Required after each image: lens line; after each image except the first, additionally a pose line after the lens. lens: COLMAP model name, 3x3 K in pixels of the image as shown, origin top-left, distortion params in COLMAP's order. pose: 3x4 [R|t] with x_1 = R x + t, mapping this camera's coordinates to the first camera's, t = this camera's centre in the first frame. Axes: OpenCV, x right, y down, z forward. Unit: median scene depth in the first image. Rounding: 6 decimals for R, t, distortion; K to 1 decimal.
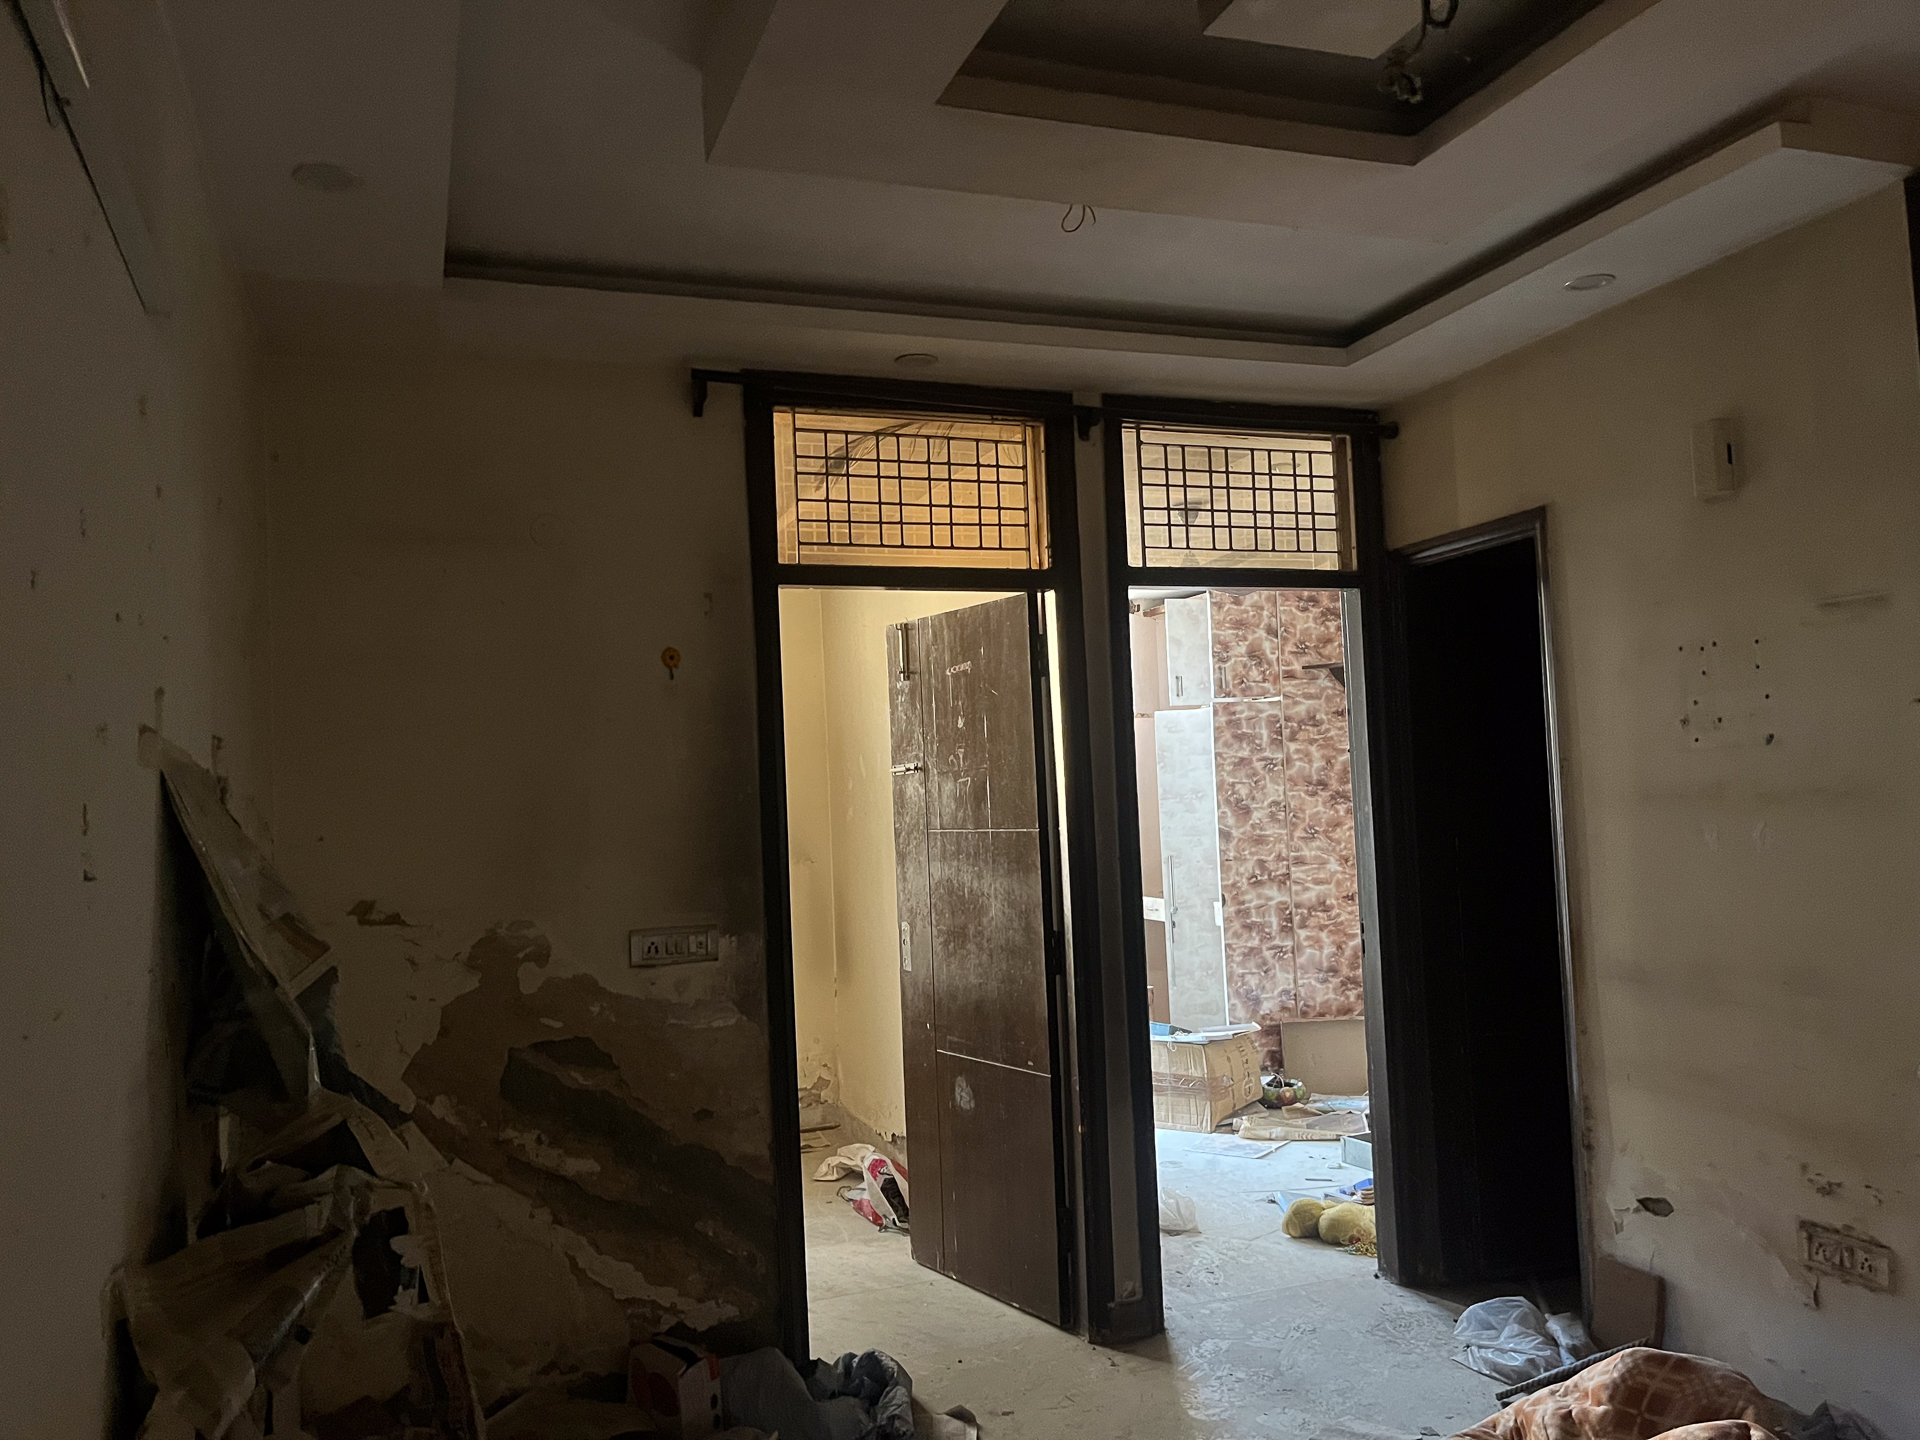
lens RADIAL K [[1444.3, 0, 950.9], [0, 1444.3, 741.6], [0, 0, 1]] dist [0.126575, -0.165808]
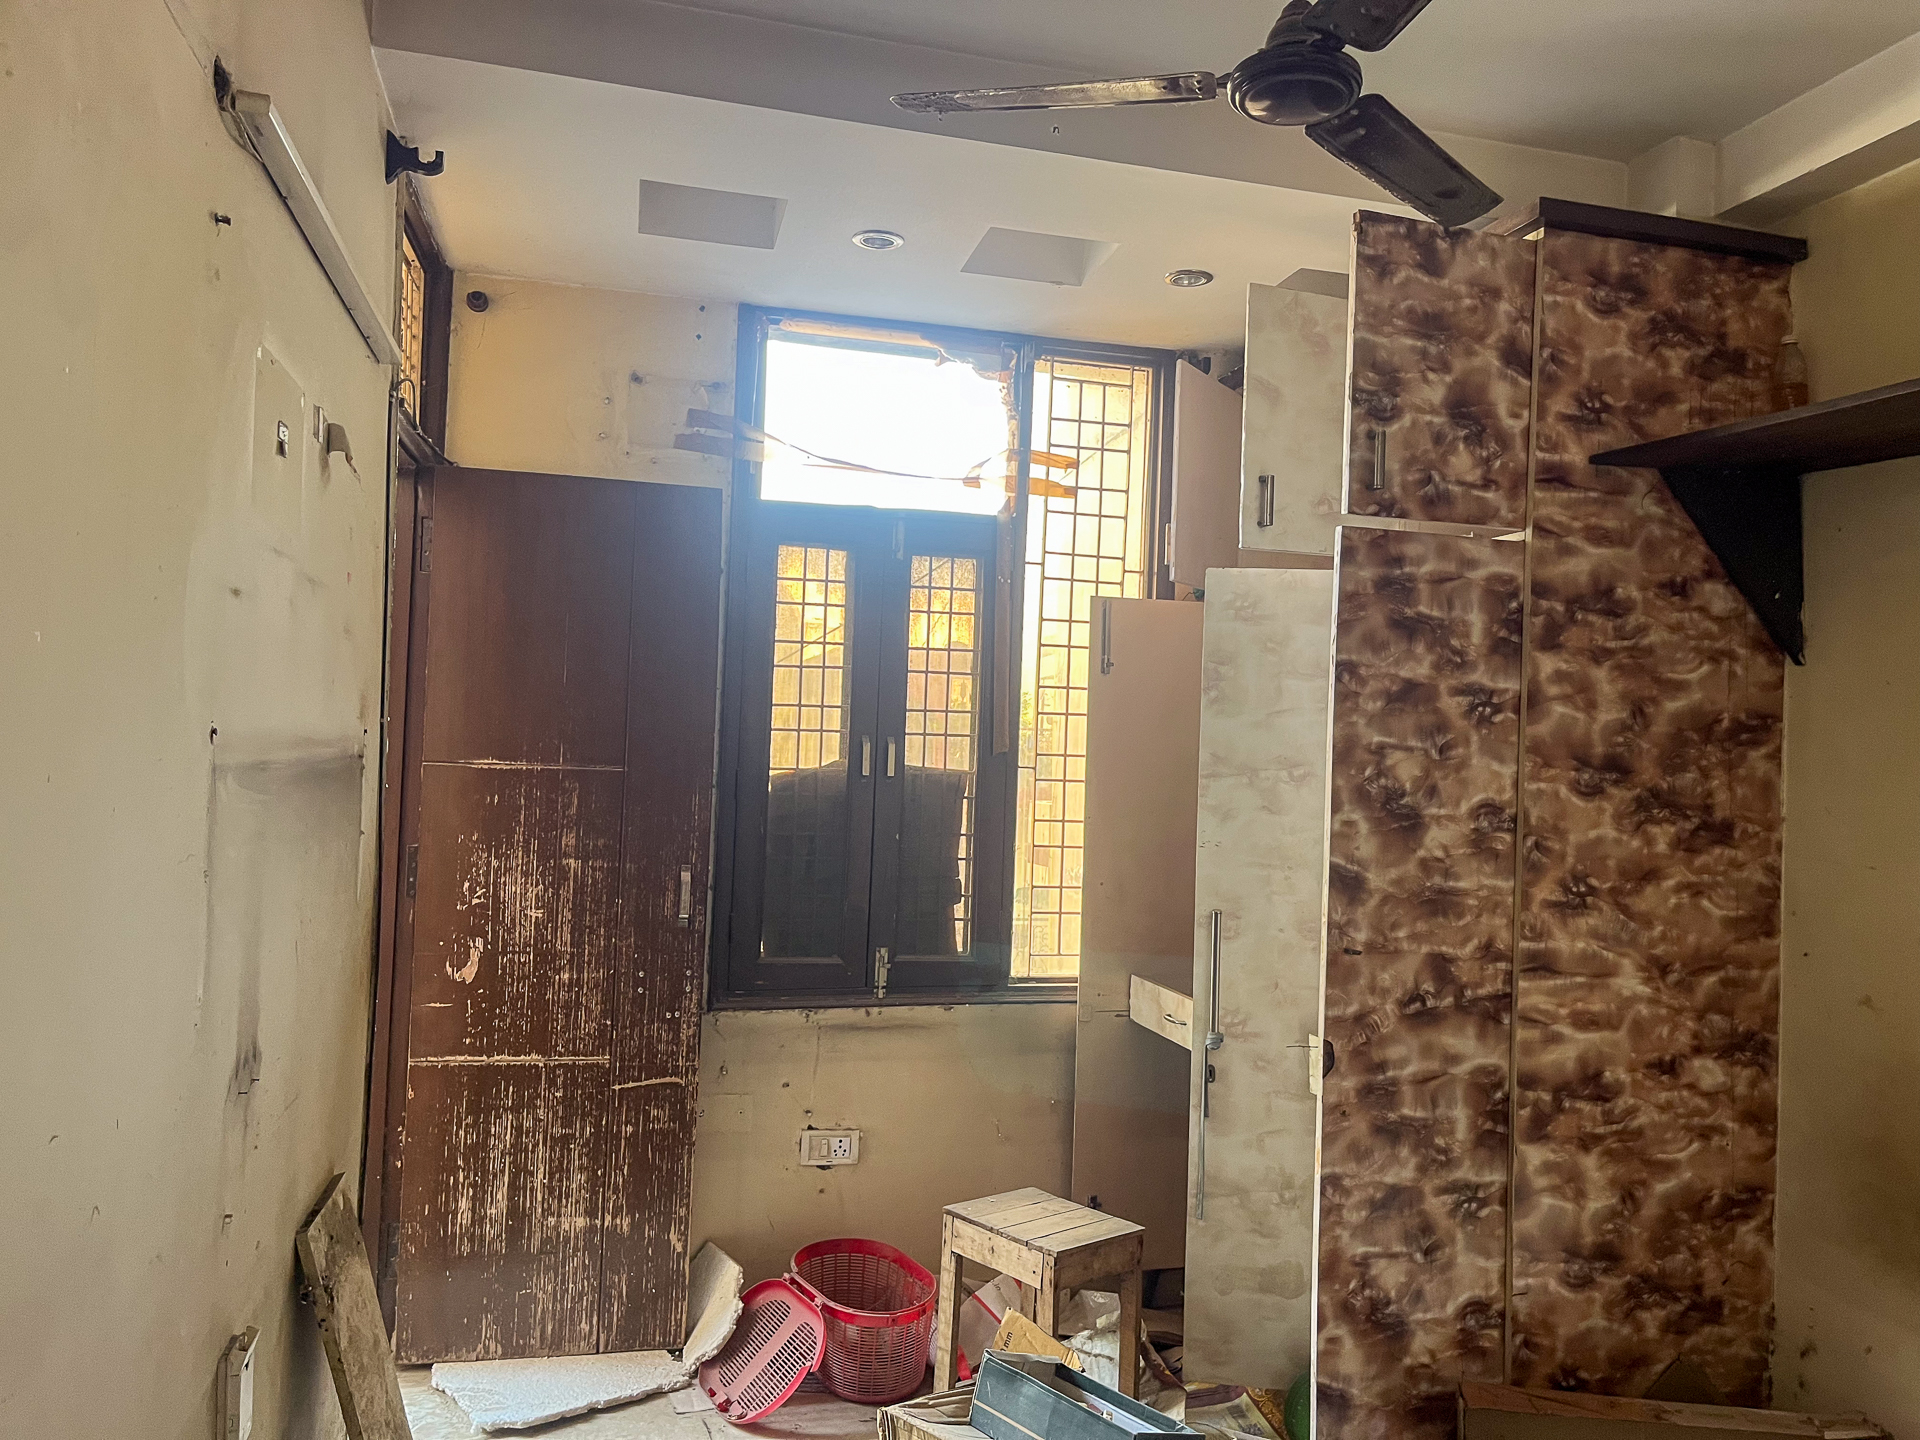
lens RADIAL K [[1458.3, 0, 958.0], [0, 1458.3, 725.1], [0, 0, 1]] dist [0.070309, -0.104922]
pose [[0.992949, 0.075544, -0.091349, 0.118792], [-0.073738, 0.997012, 0.022997, 0.022156], [0.092813, -0.016099, 0.995553, 0.605263]]
